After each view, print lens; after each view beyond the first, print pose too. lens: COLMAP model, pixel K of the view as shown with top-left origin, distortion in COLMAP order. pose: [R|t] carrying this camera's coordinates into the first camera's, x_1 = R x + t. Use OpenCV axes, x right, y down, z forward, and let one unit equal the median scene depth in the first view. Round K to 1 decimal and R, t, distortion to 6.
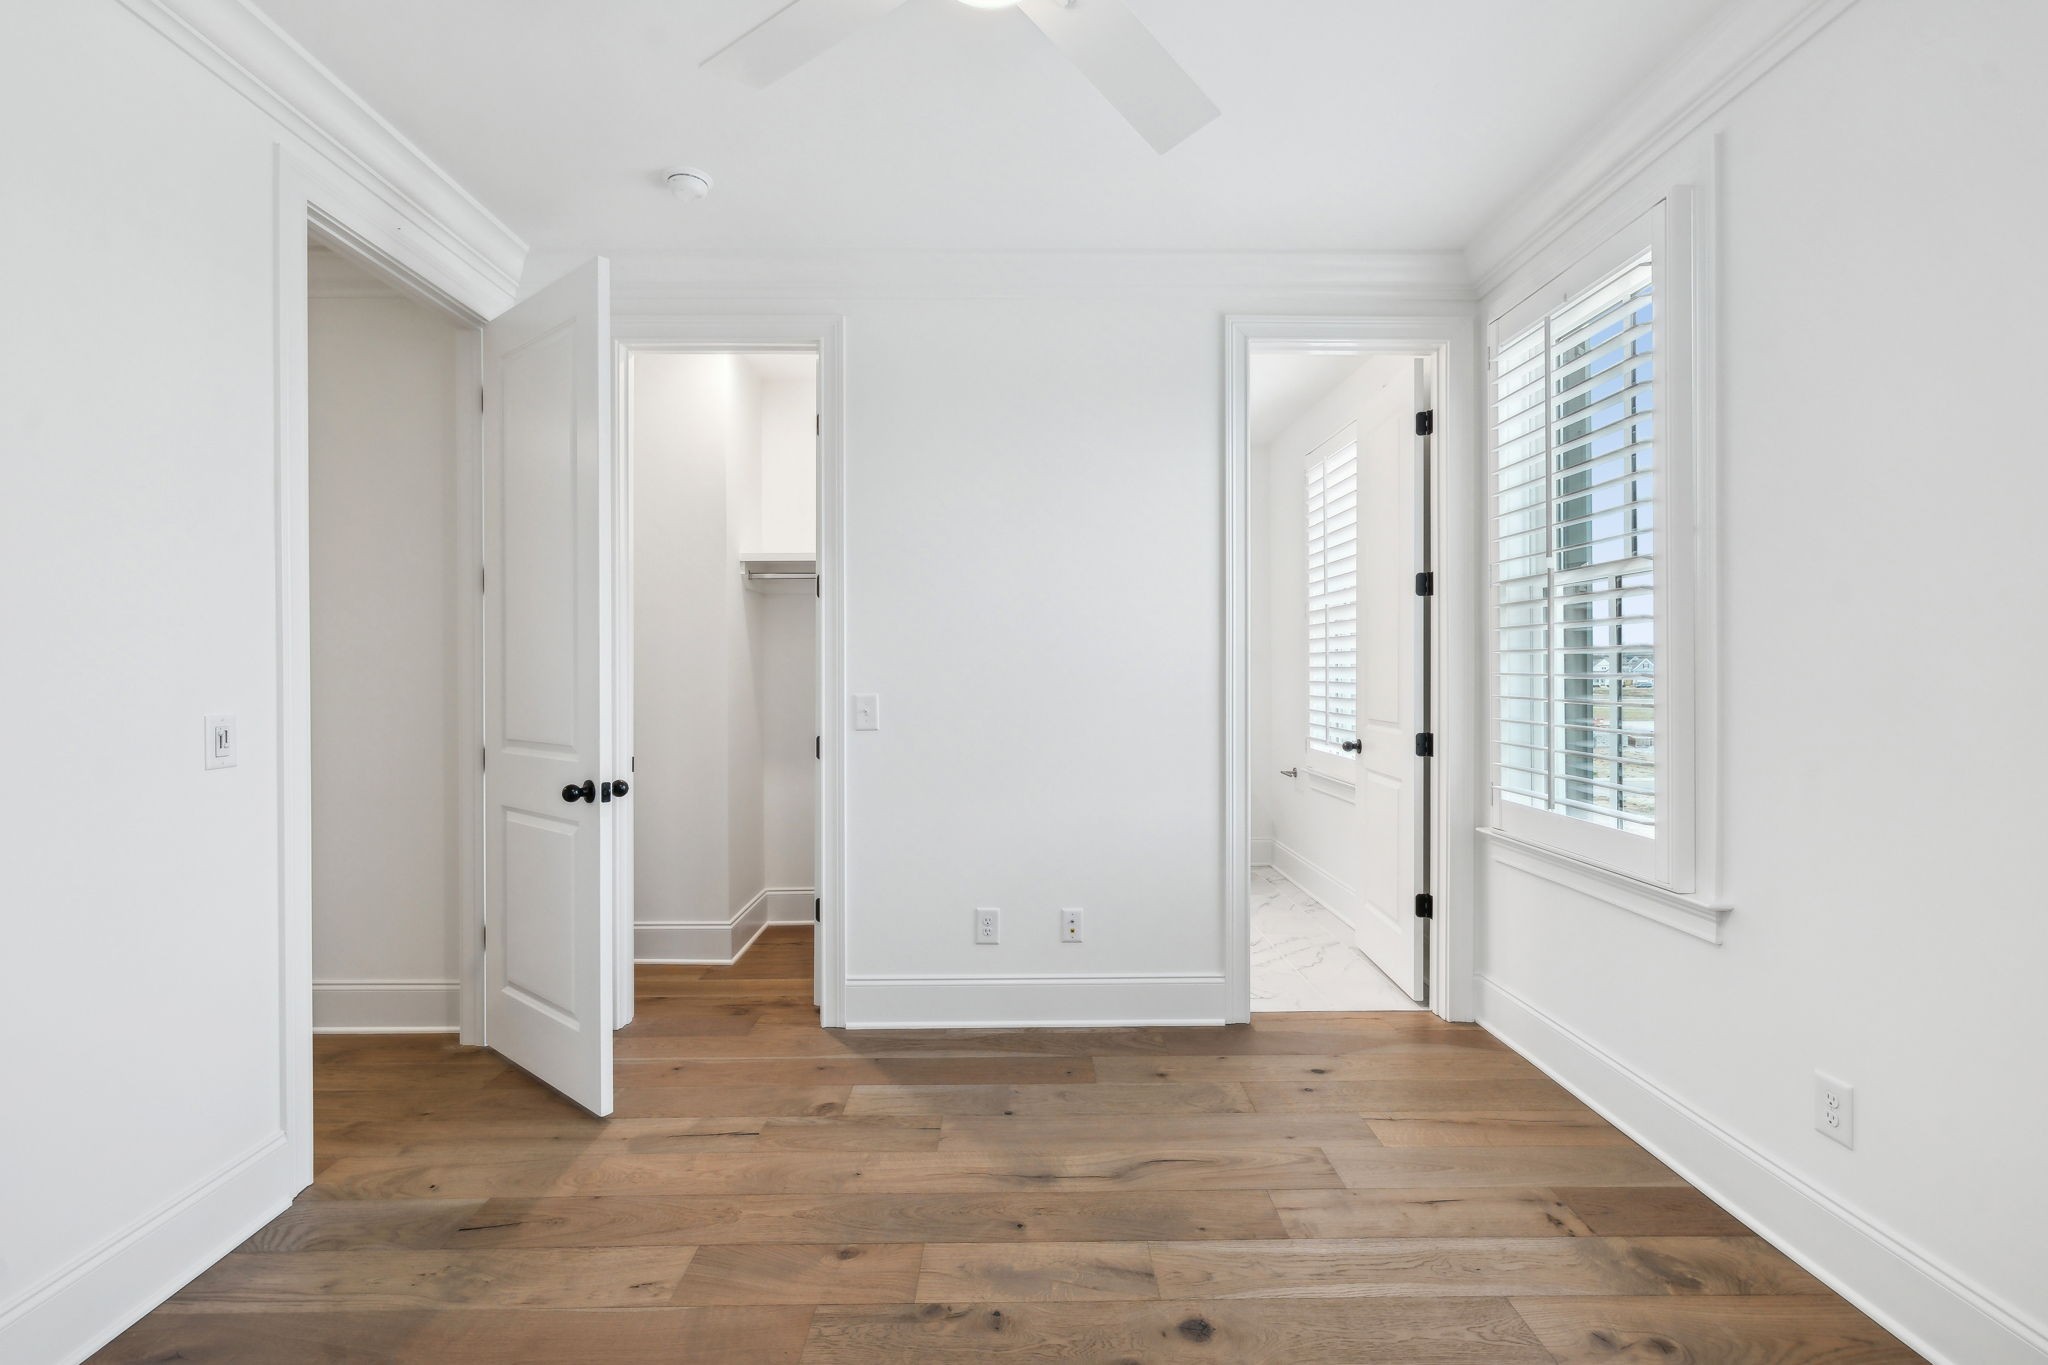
lens RADIAL K [[893.9, 0, 1029.8], [0, 893.9, 672.0], [0, 0, 1]] dist [-0.000914, 0.000057]
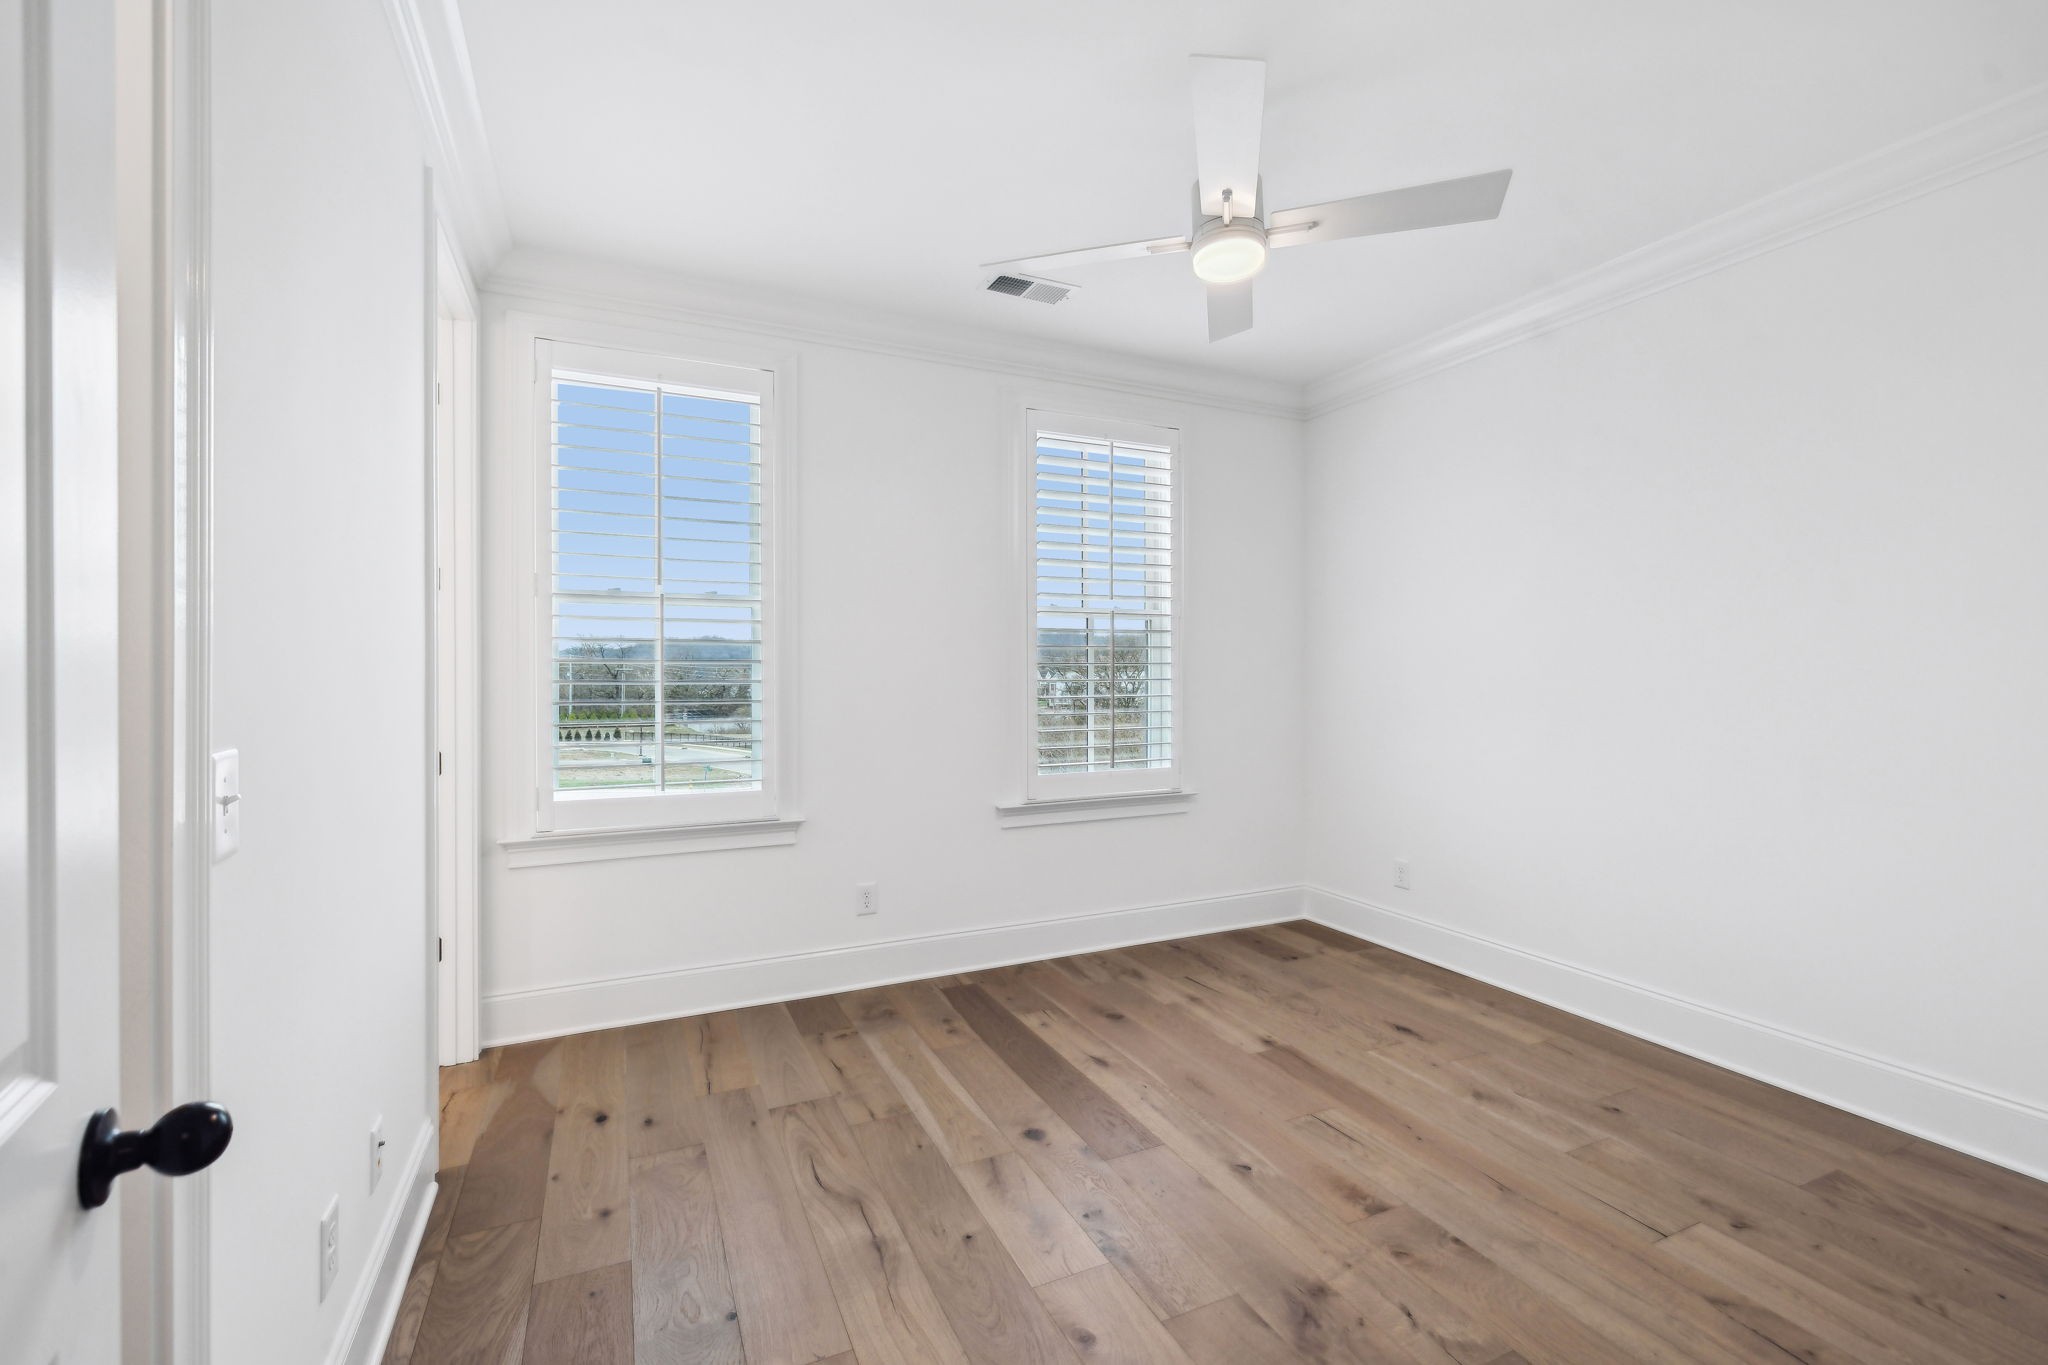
lens RADIAL K [[893.9, 0, 1042.5], [0, 893.9, 673.9], [0, 0, 1]] dist [-0.000914, 0.000057]
pose [[-0.419601, -0.004281, 0.907699, -0.965981], [0.006943, 0.999944, 0.007926, -0.009881], [-0.907682, 0.009628, -0.419548, 1.374423]]
